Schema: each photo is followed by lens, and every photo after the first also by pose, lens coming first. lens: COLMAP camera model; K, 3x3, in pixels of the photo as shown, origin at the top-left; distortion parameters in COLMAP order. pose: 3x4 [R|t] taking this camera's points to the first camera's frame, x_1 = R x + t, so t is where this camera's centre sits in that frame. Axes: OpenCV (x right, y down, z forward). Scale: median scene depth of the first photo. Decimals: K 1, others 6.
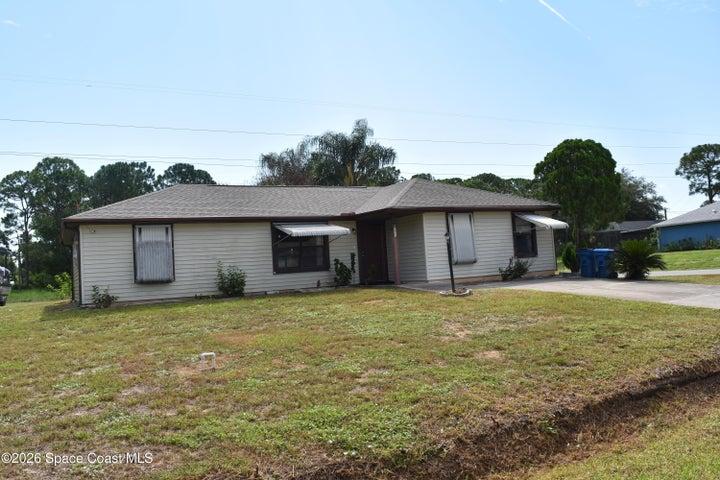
lens RADIAL K [[536.0, 0, 360.0], [0, 536.0, 240.0], [0, 0, 1]] dist [-0.079163, -0.005837]
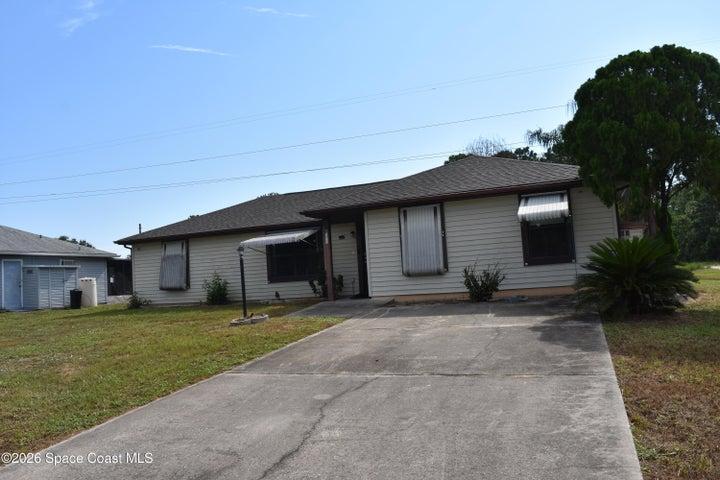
lens RADIAL K [[536.0, 0, 360.0], [0, 536.0, 240.0], [0, 0, 1]] dist [-0.079163, -0.005837]
pose [[0.680528, -0.032157, -0.732016, 0.694979], [0.060021, 0.998126, 0.011953, -0.017885], [0.730260, -0.052071, 0.681182, 0.458190]]
